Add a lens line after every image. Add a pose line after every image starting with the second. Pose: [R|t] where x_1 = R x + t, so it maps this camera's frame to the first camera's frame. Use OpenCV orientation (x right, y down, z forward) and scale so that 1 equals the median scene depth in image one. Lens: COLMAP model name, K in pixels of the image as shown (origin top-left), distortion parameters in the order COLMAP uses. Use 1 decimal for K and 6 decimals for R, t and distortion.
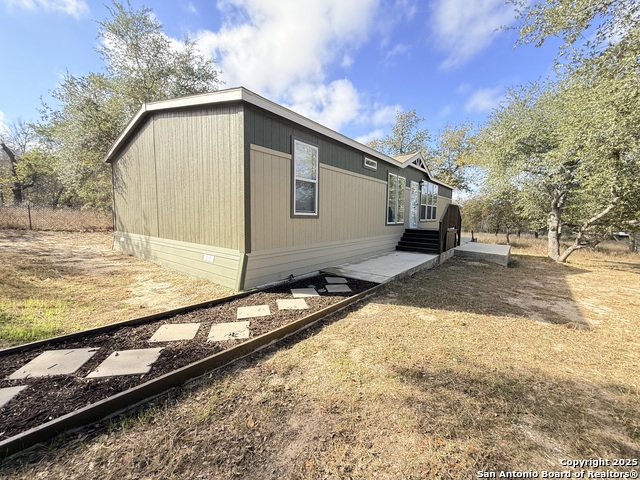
lens RADIAL K [[254.1, 0, 318.9], [0, 254.1, 240.1], [0, 0, 1]] dist [-0.000196, 0.000616]
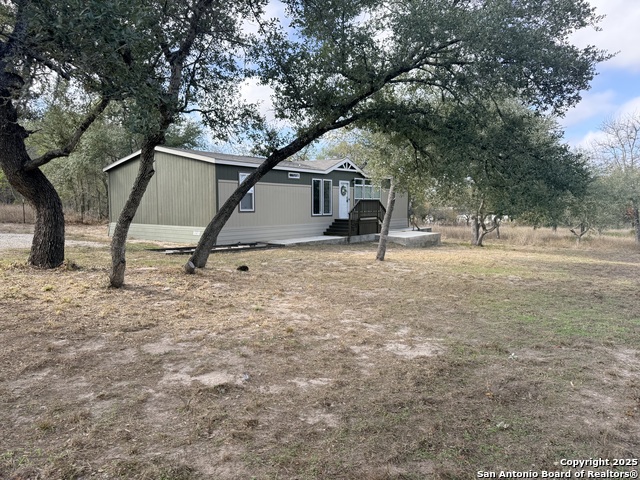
lens RADIAL K [[450.3, 0, 320.8], [0, 450.3, 239.2], [0, 0, 1]] dist [0.039884, -0.040311]
pose [[0.999636, -0.025592, 0.008560, 0.448061], [0.025814, 0.999306, -0.026837, 0.209283], [-0.007868, 0.027048, 0.999603, -2.271952]]
